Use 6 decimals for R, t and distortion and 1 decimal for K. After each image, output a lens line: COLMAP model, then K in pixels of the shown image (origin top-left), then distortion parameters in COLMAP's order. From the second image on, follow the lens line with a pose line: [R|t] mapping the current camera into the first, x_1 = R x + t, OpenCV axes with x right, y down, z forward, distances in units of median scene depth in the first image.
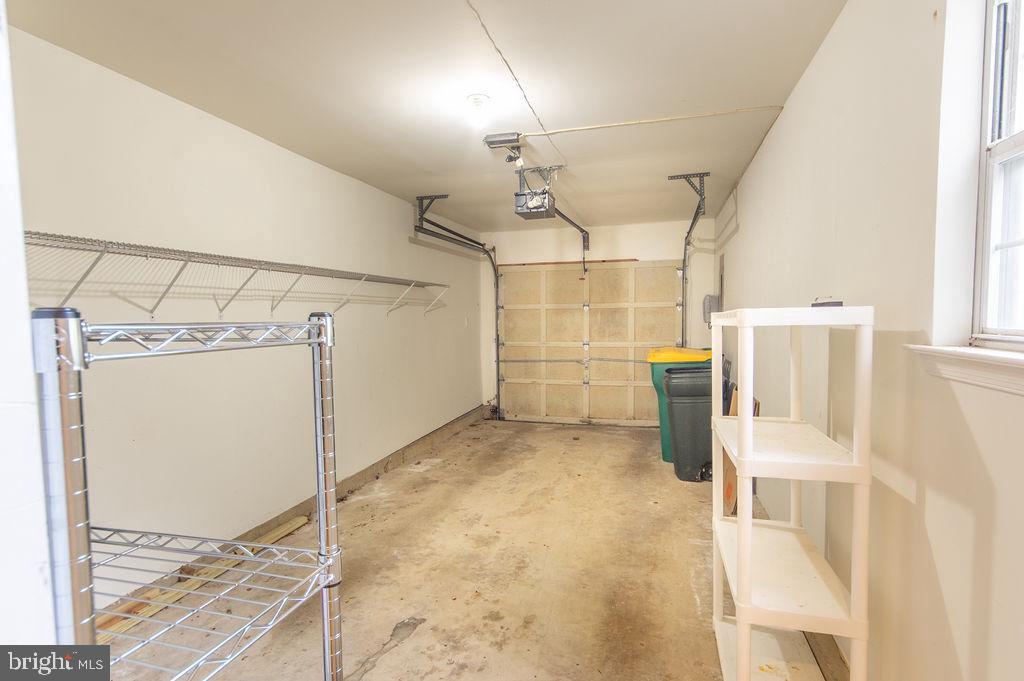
lens RADIAL K [[518.0, 0, 513.1], [0, 518.0, 348.2], [0, 0, 1]] dist [-0.000112, 0.000234]
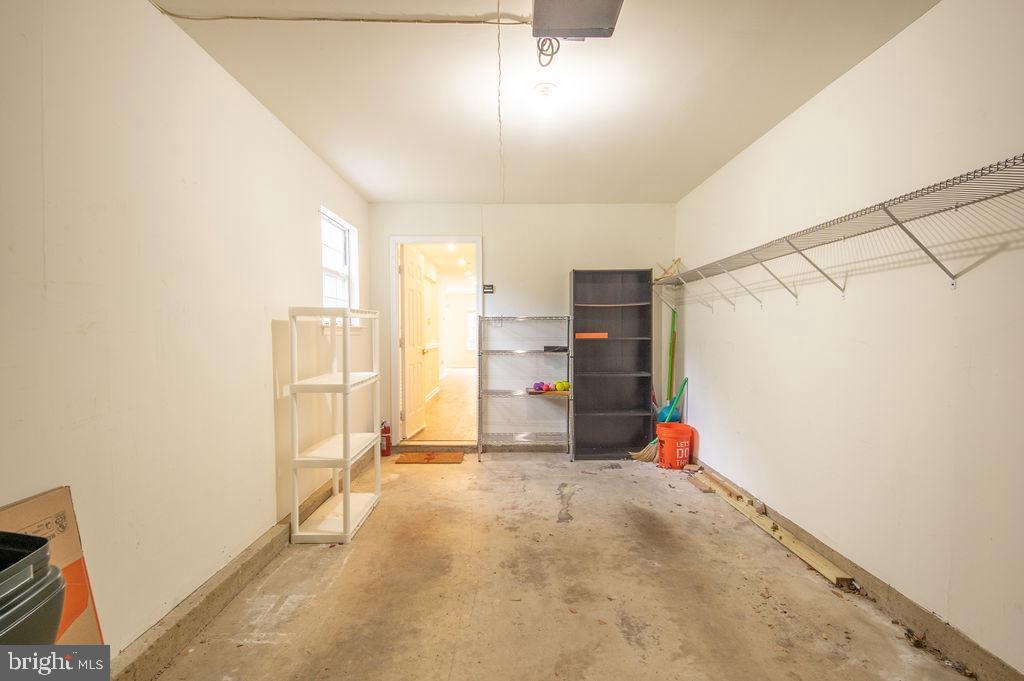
lens RADIAL K [[518.0, 0, 513.1], [0, 518.0, 348.2], [0, 0, 1]] dist [-0.000112, 0.000234]
pose [[-0.960477, 0.027976, -0.276950, 0.257523], [0.001386, 0.995405, 0.095743, -0.067827], [0.278355, 0.091575, -0.956103, 1.794694]]
